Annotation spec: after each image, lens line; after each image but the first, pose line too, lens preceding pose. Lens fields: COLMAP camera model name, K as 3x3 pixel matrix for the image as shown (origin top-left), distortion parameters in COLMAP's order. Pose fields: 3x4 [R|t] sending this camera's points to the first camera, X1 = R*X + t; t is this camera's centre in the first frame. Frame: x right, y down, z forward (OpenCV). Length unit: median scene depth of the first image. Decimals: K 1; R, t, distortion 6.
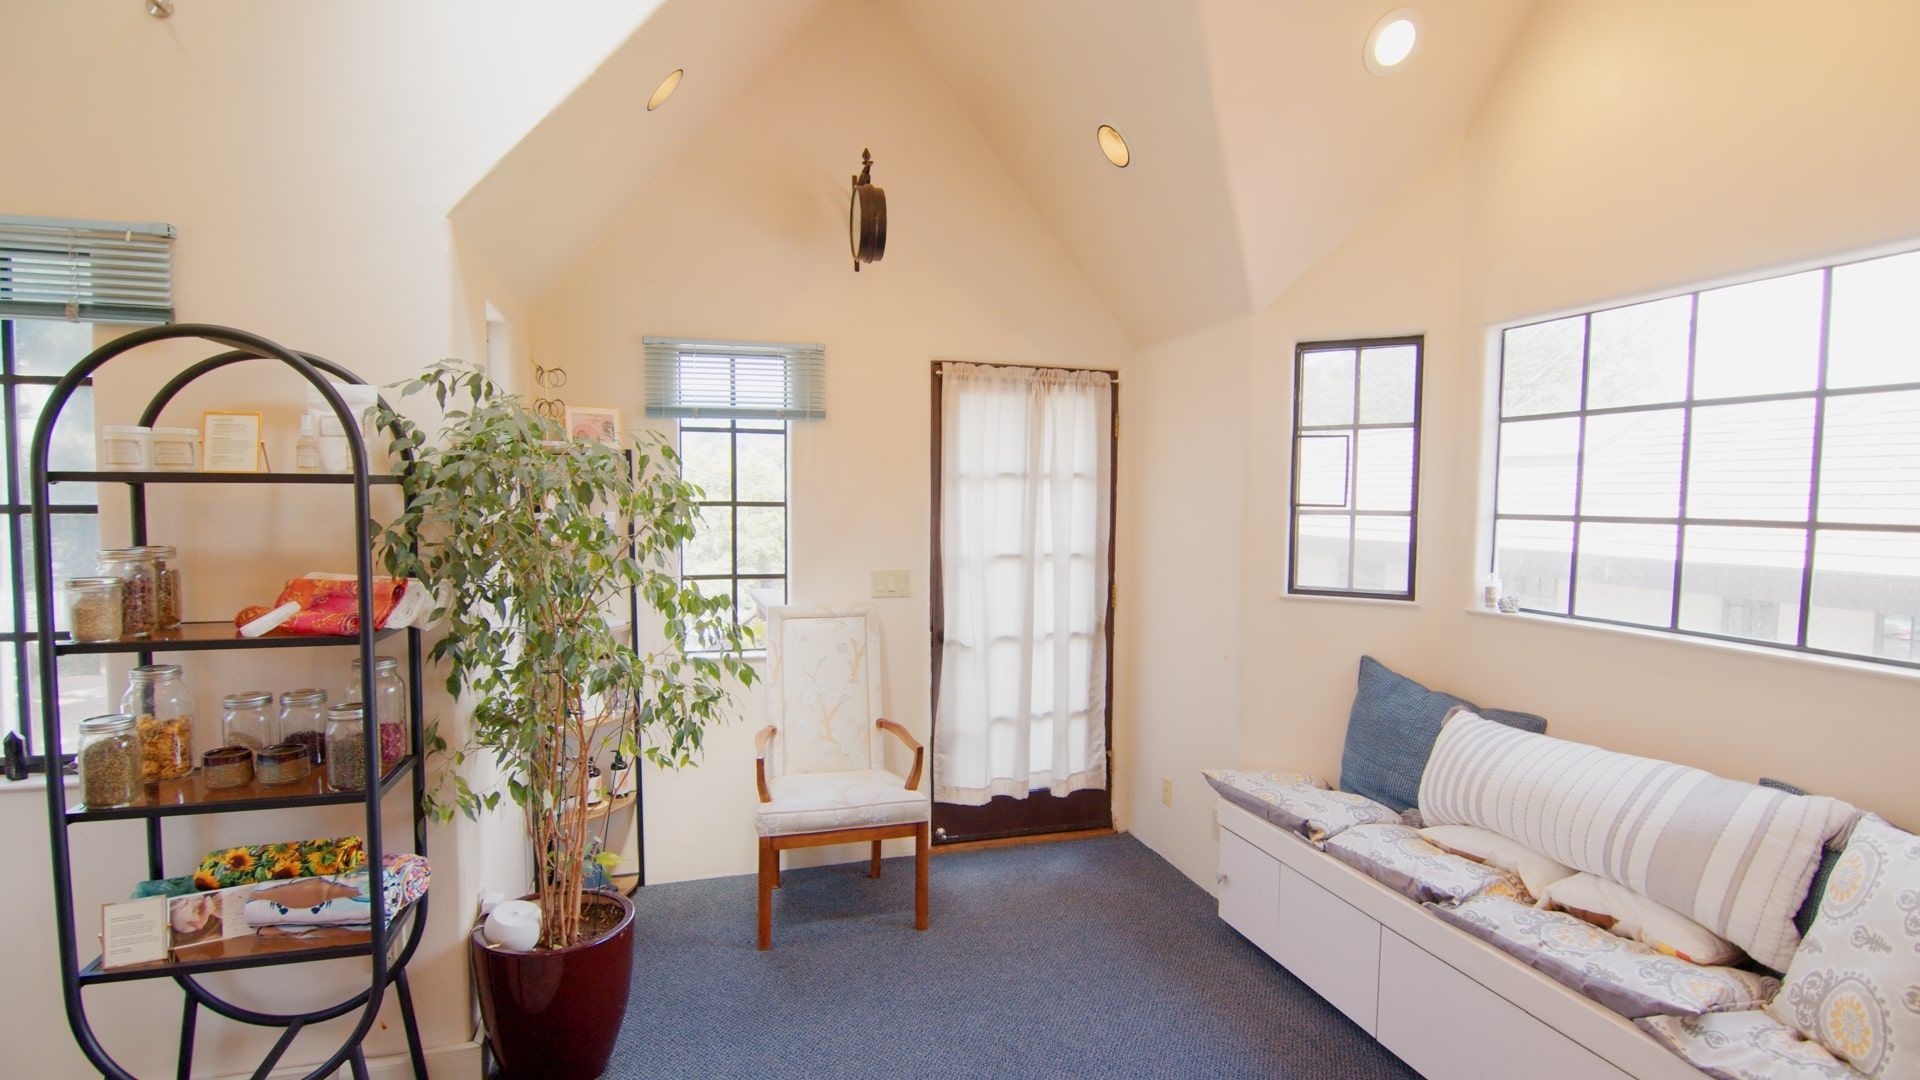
lens RADIAL K [[934.8, 0, 970.1], [0, 934.8, 553.8], [0, 0, 1]] dist [-0.001658, -0.014736]
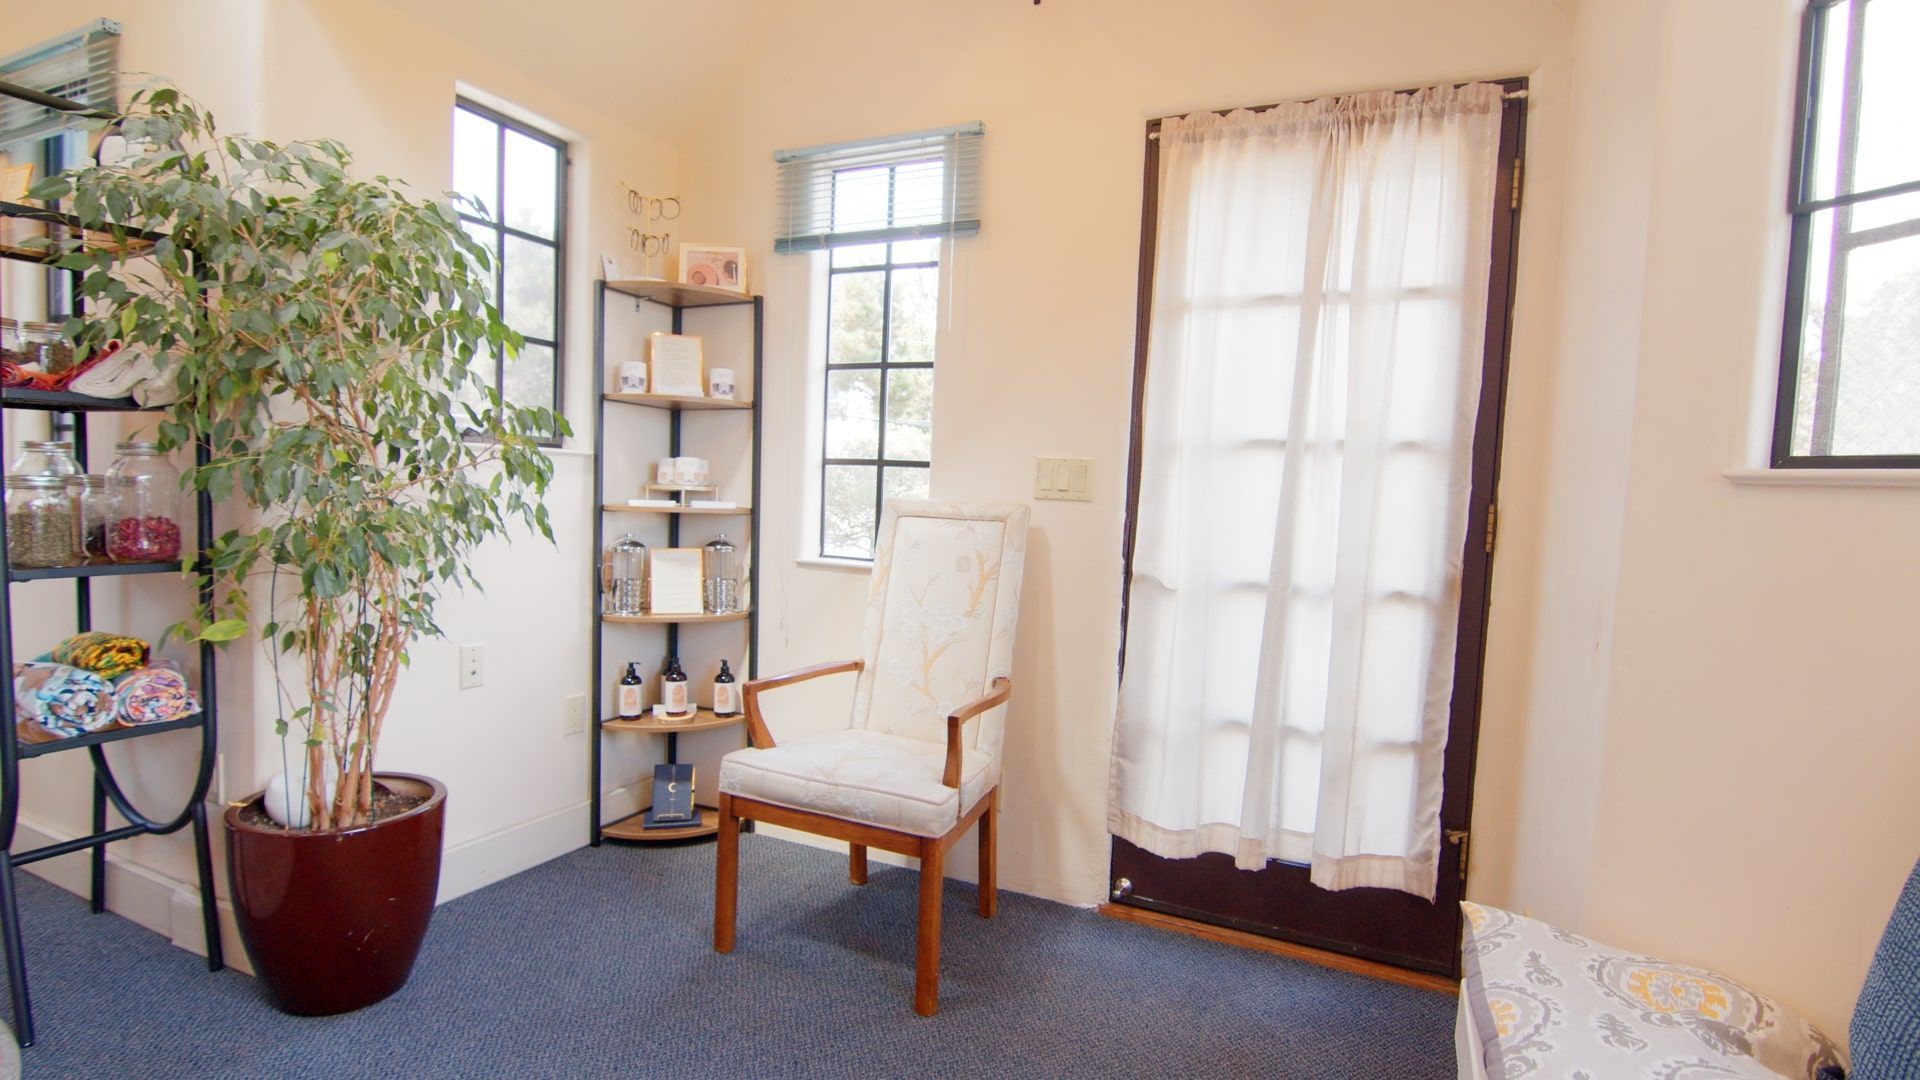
lens RADIAL K [[934.8, 0, 970.1], [0, 934.8, 553.8], [0, 0, 1]] dist [-0.001658, -0.014736]
pose [[0.744805, 0.067446, -0.663865, 0.313183], [-0.078010, 0.996858, 0.013756, 0.082772], [0.662707, 0.041542, 0.747726, 0.491157]]
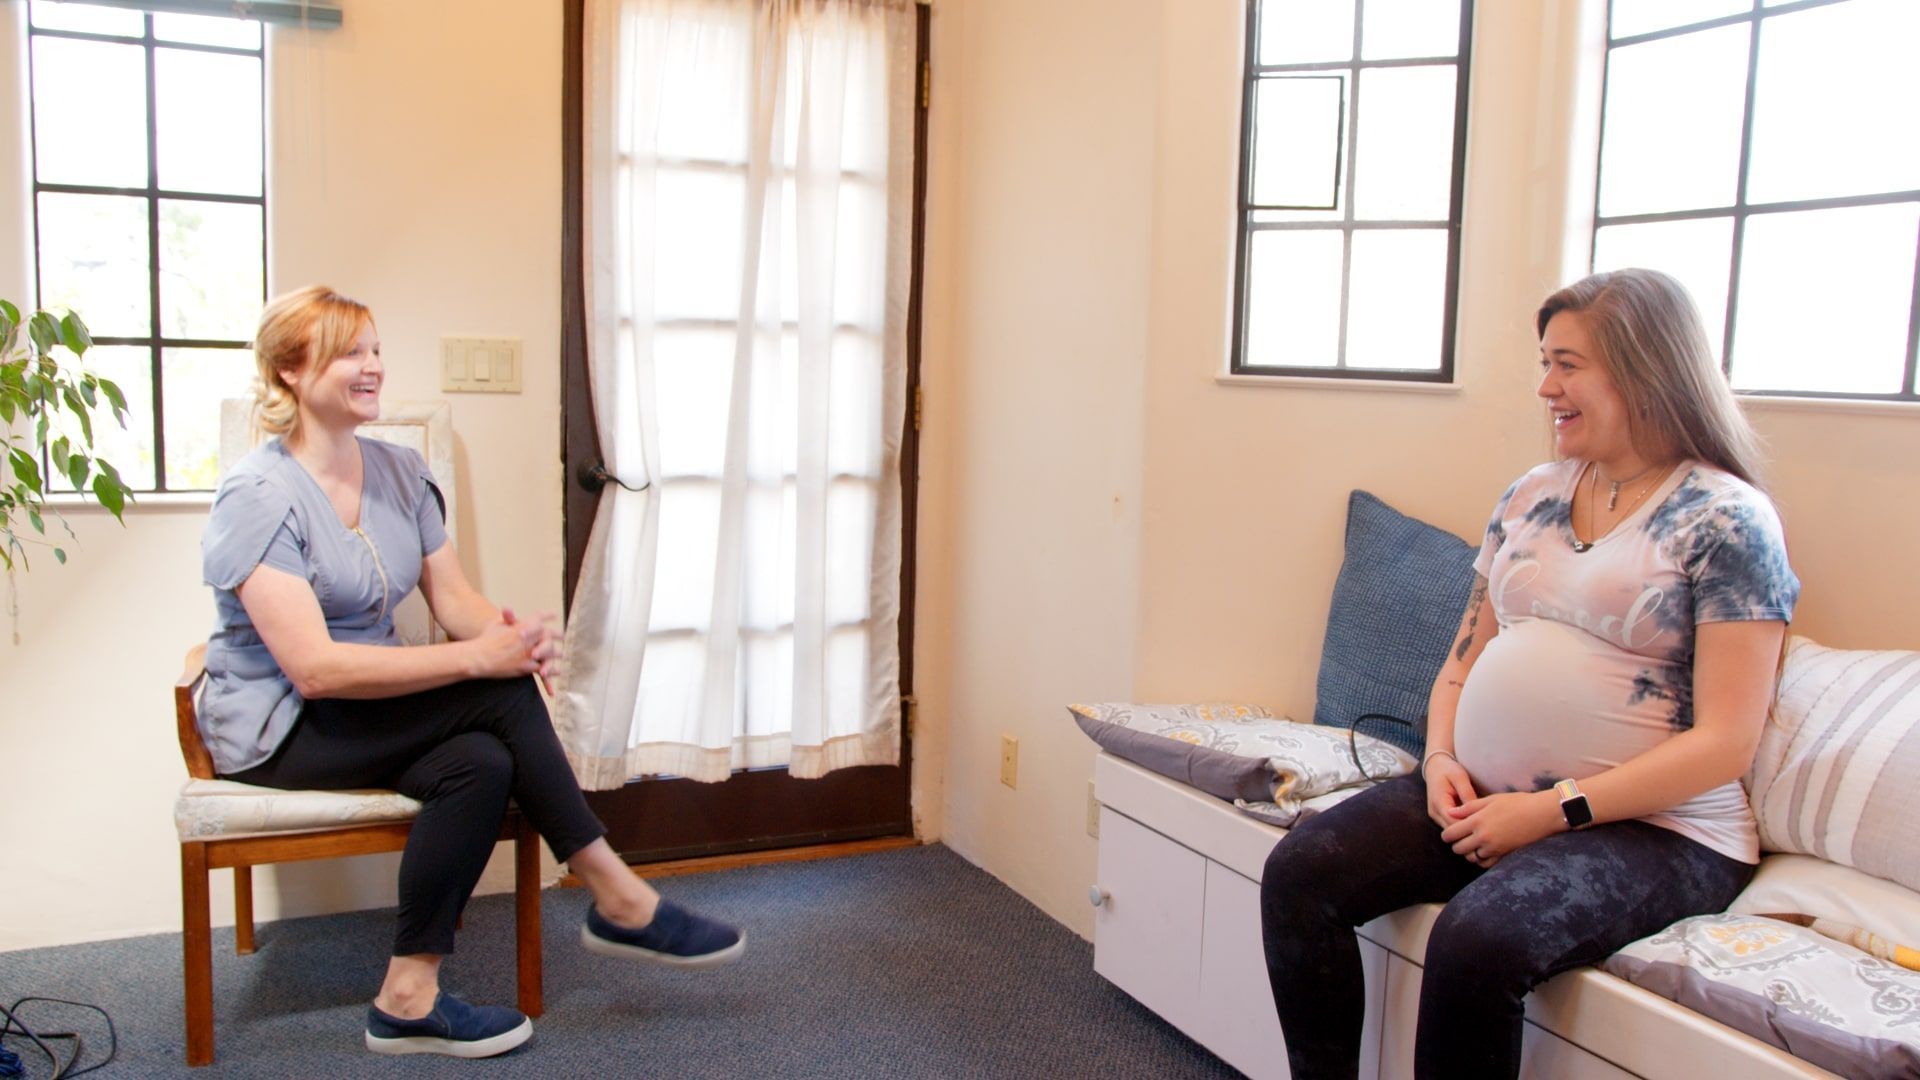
lens RADIAL K [[1545.3, 0, 960.0], [0, 1545.3, 540.0], [0, 0, 1]] dist [-0.121313, 0.162374]
pose [[0.988021, 0.001961, 0.154308, 0.046594], [-0.010676, 0.998392, 0.055670, 0.080531], [-0.153951, -0.056650, 0.986453, 0.136588]]
